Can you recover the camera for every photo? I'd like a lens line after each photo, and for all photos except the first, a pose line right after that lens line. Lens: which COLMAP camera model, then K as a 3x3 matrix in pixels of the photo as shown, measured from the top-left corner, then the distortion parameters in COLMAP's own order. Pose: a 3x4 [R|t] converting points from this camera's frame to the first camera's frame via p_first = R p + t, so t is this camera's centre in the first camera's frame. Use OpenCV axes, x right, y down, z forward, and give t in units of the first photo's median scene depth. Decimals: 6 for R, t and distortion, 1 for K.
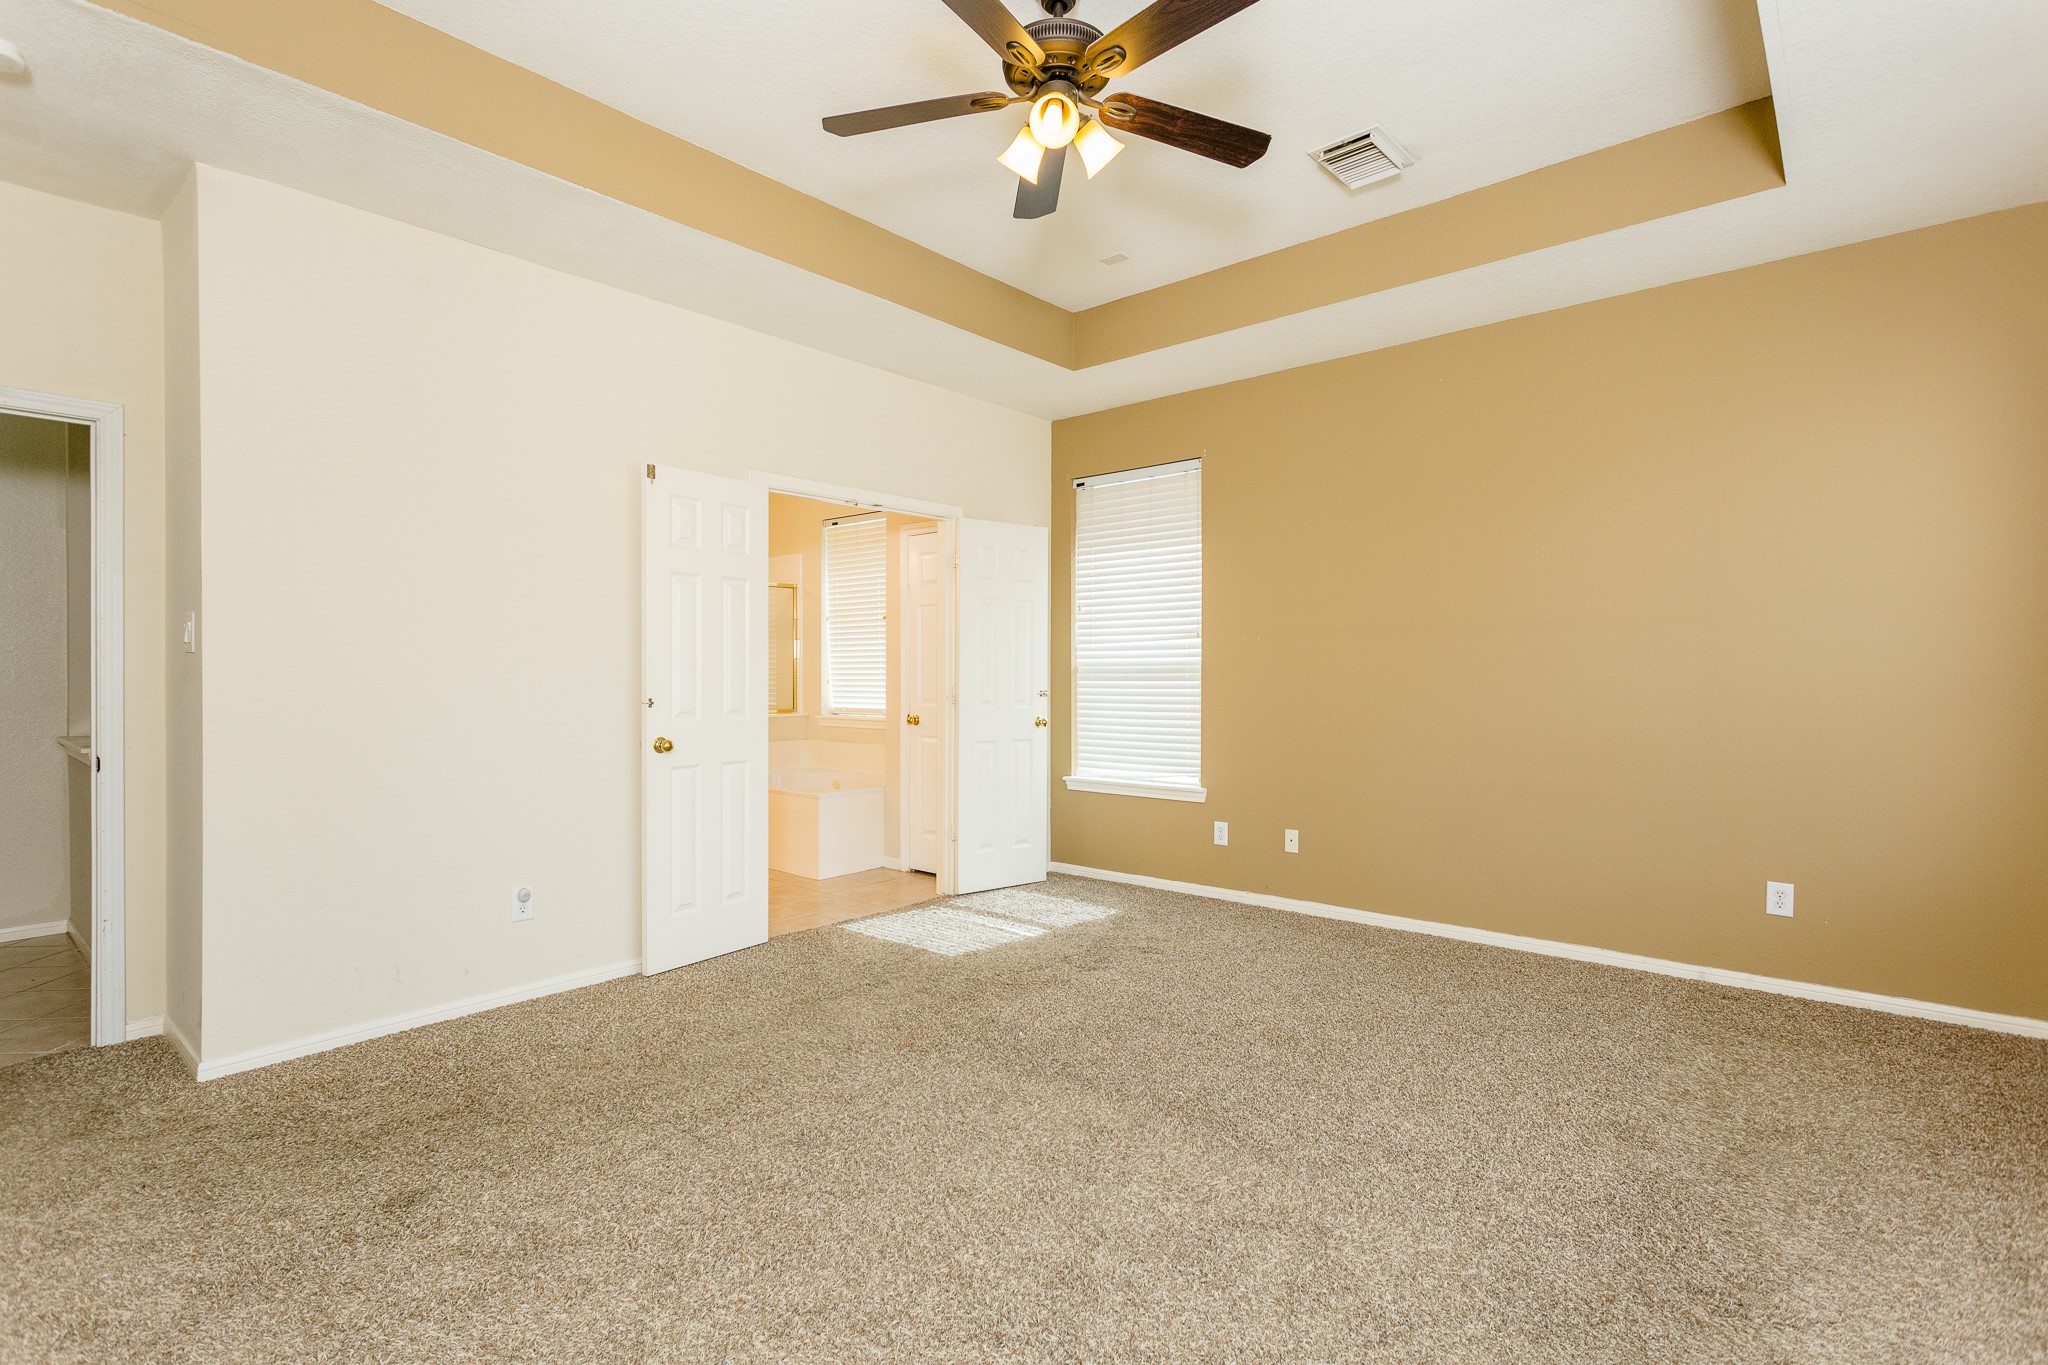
lens RADIAL K [[971.2, 0, 1025.0], [0, 971.2, 686.3], [0, 0, 1]] dist [-0.000642, 0.003083]
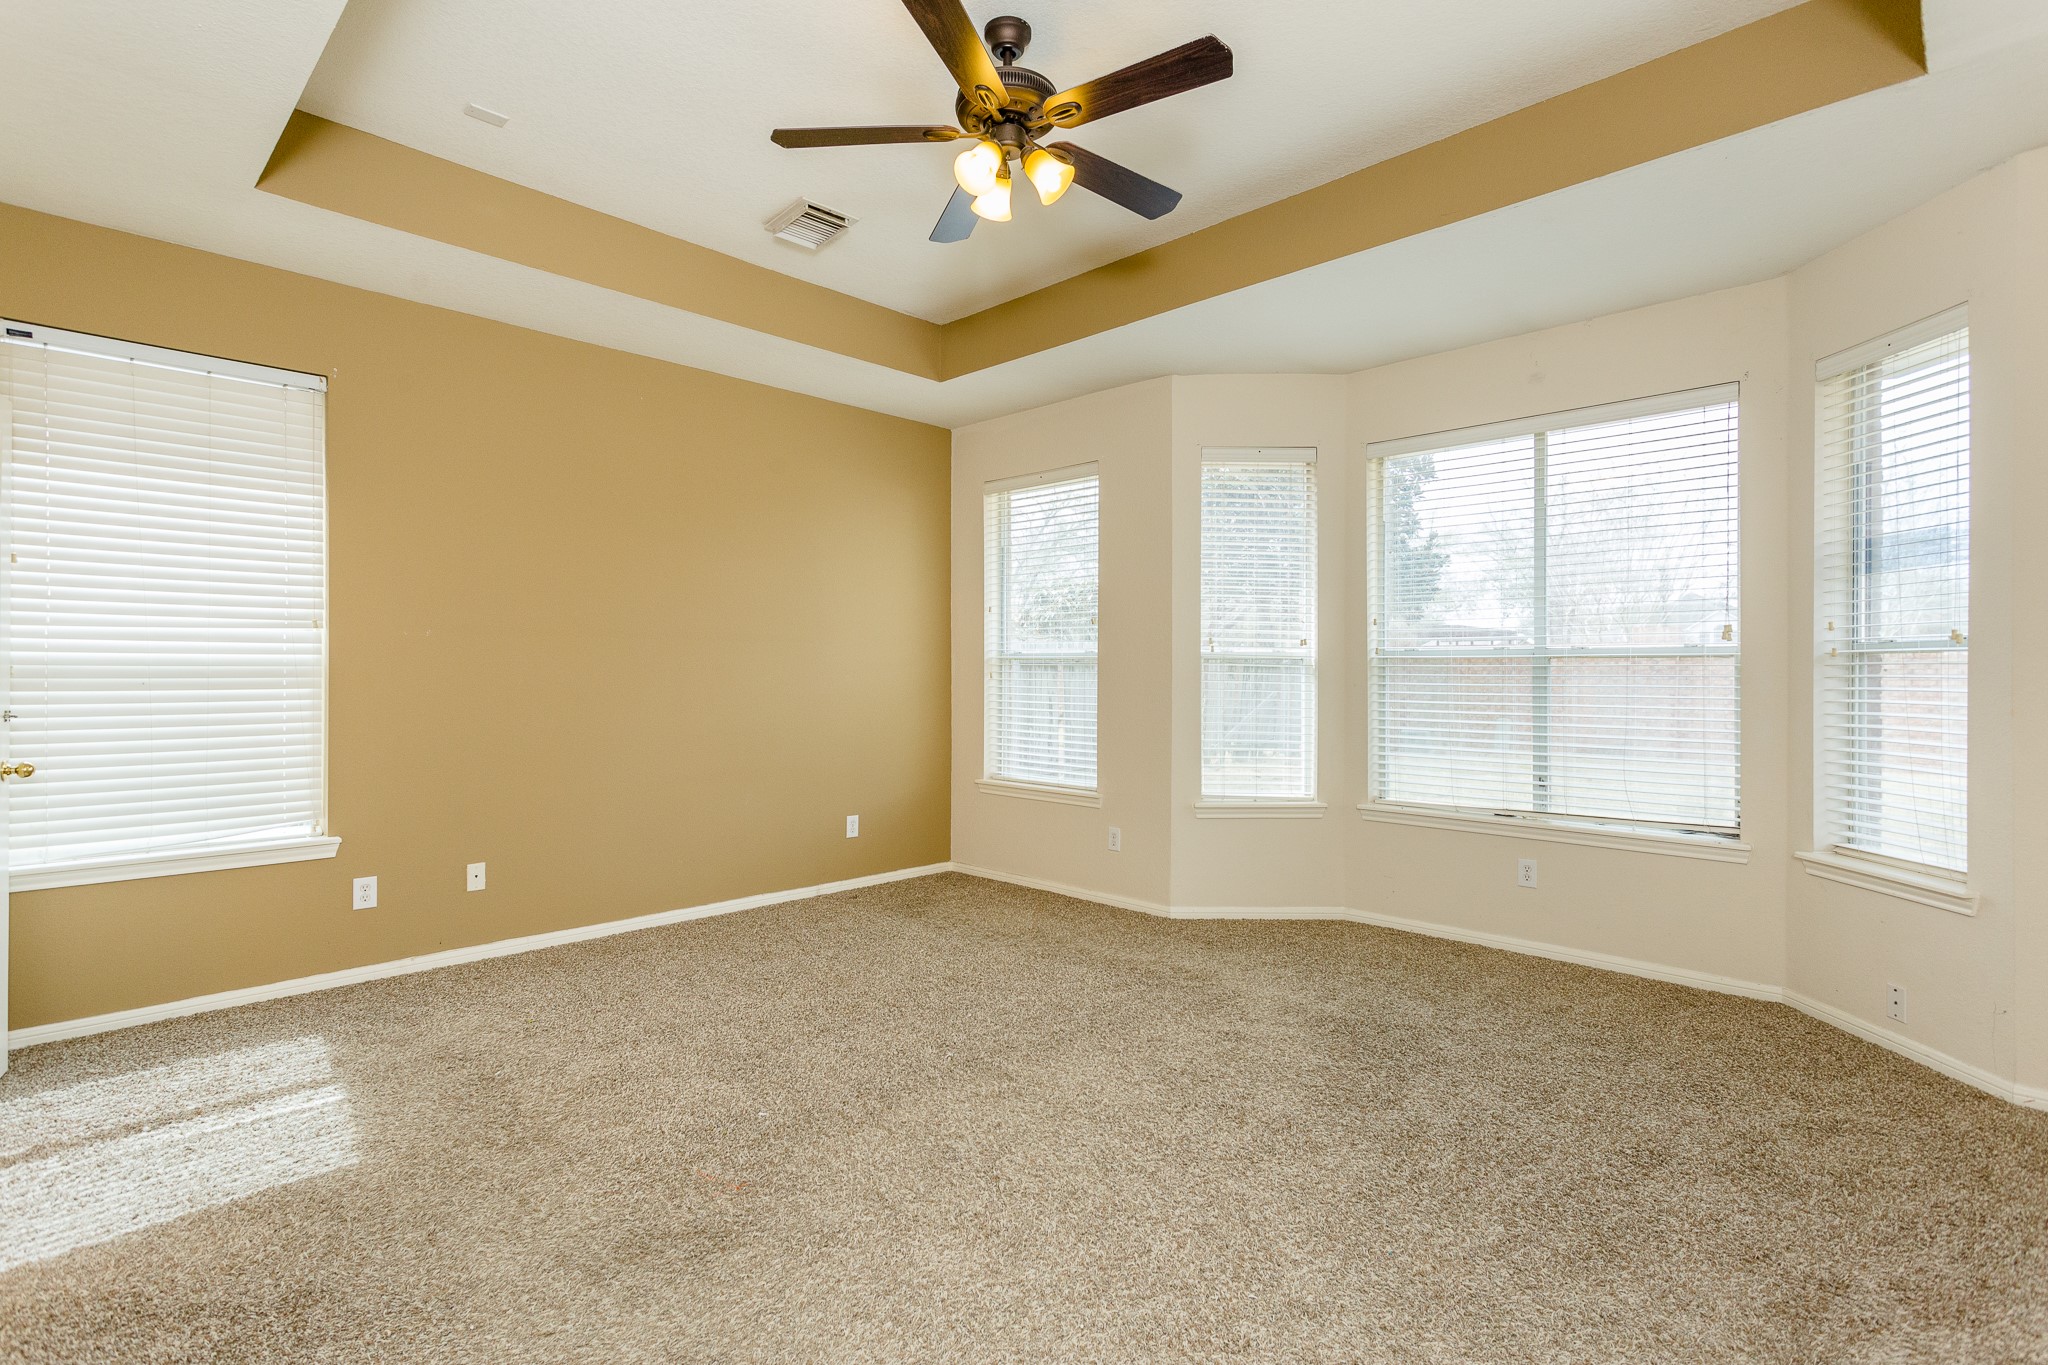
lens RADIAL K [[971.2, 0, 1032.6], [0, 971.2, 678.5], [0, 0, 1]] dist [-0.000642, 0.003083]
pose [[0.057277, 0.000451, 0.998358, -0.504473], [0.015774, 0.999875, -0.001357, -0.003446], [-0.998234, 0.015825, 0.057262, 0.441297]]
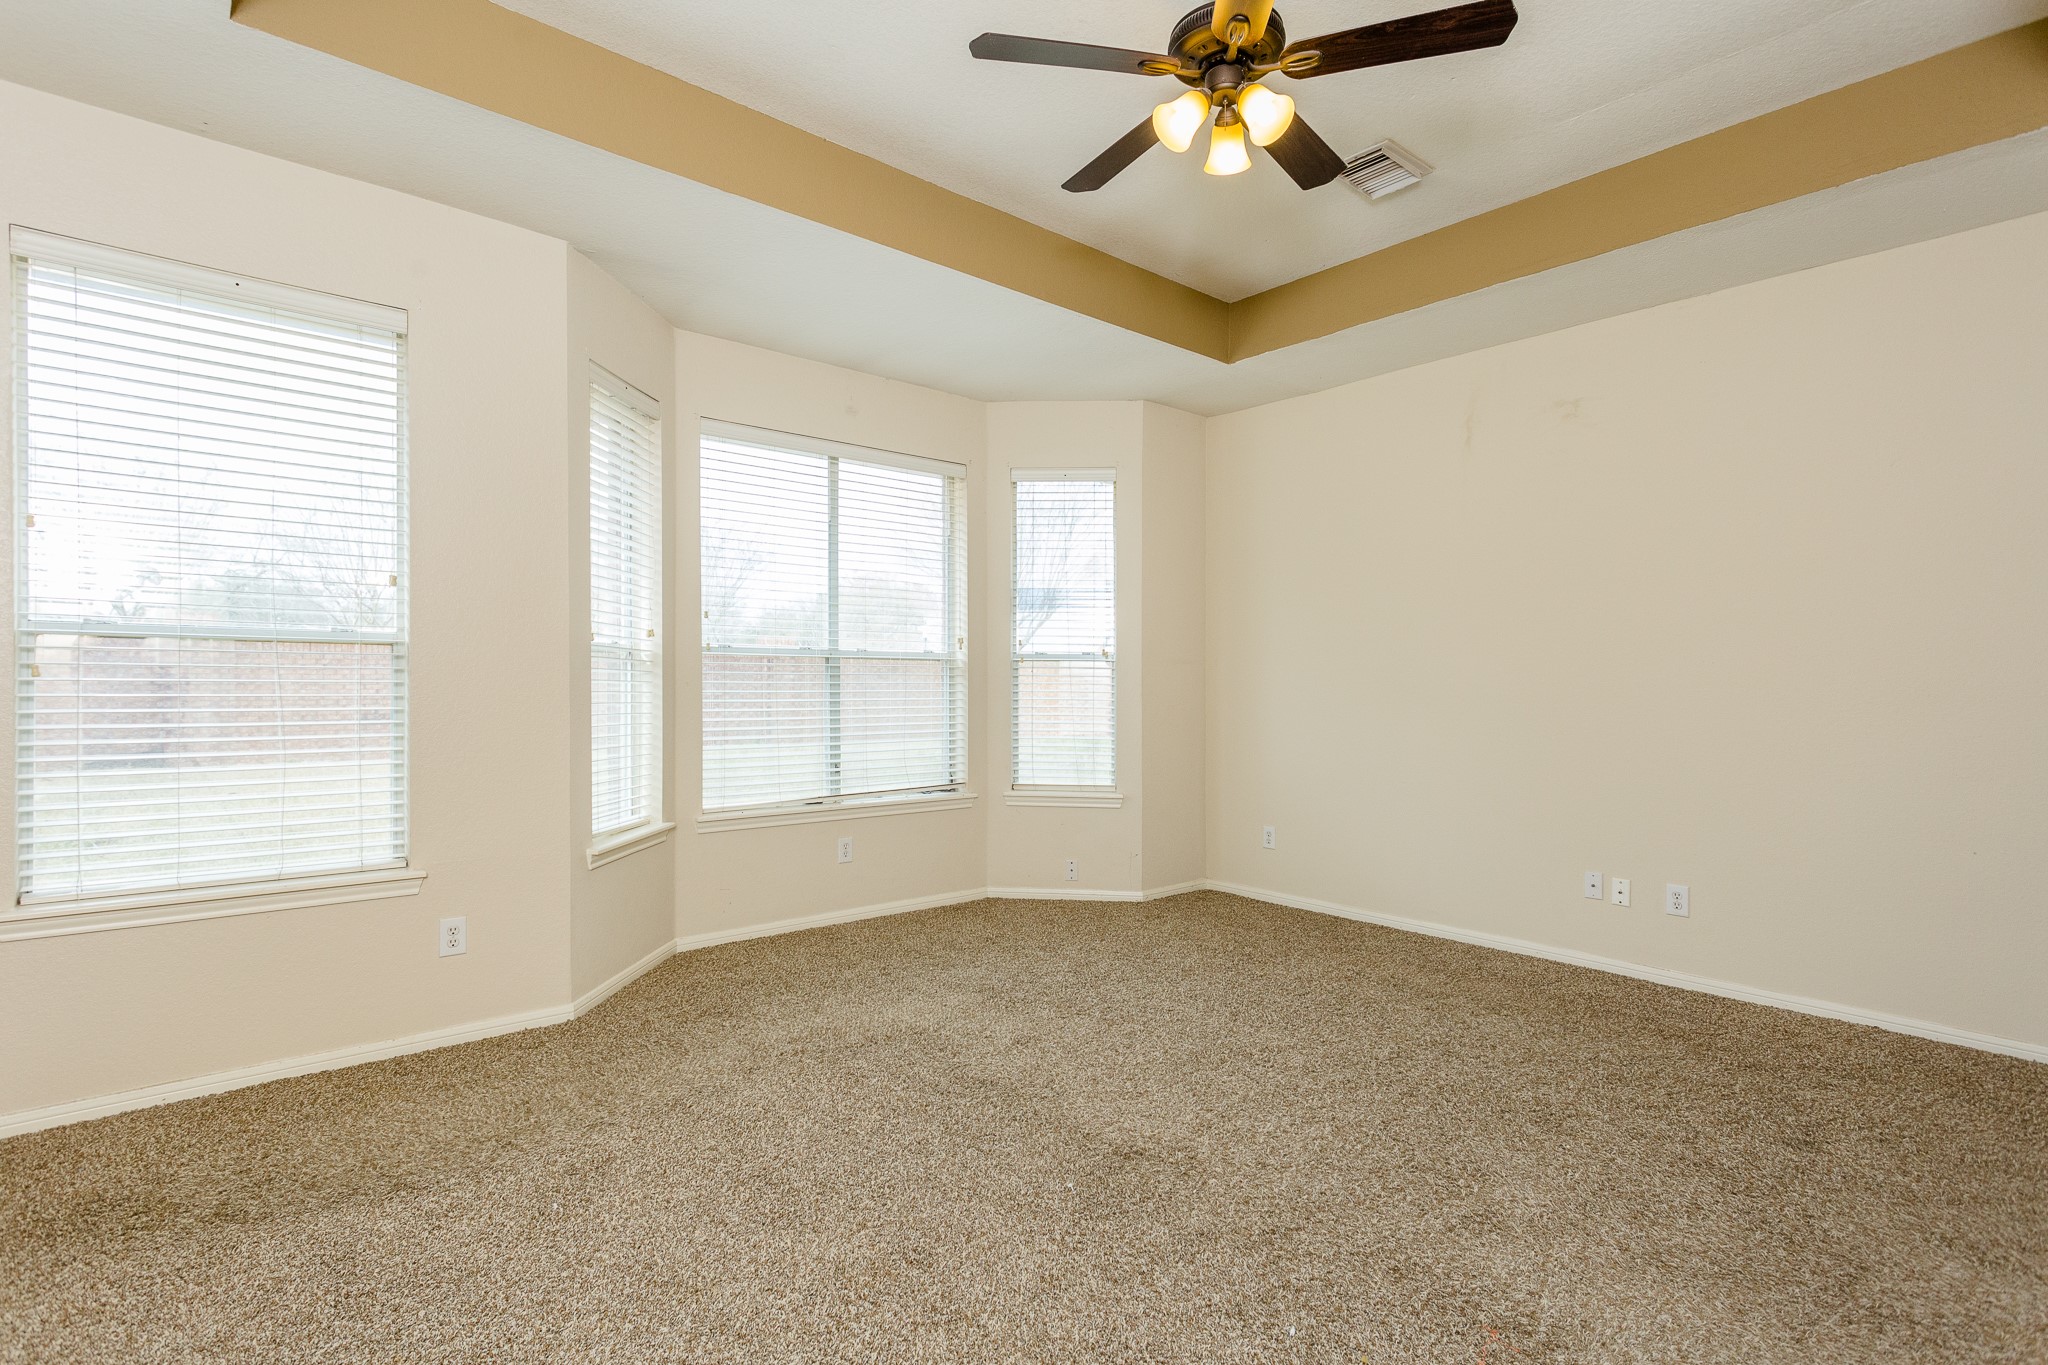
lens RADIAL K [[971.2, 0, 1026.4], [0, 971.2, 672.3], [0, 0, 1]] dist [-0.000642, 0.003083]
pose [[-0.990158, -0.005730, 0.139840, 0.042596], [-0.004386, 0.999941, 0.009918, -0.011777], [-0.139888, 0.009207, -0.990124, 0.959723]]
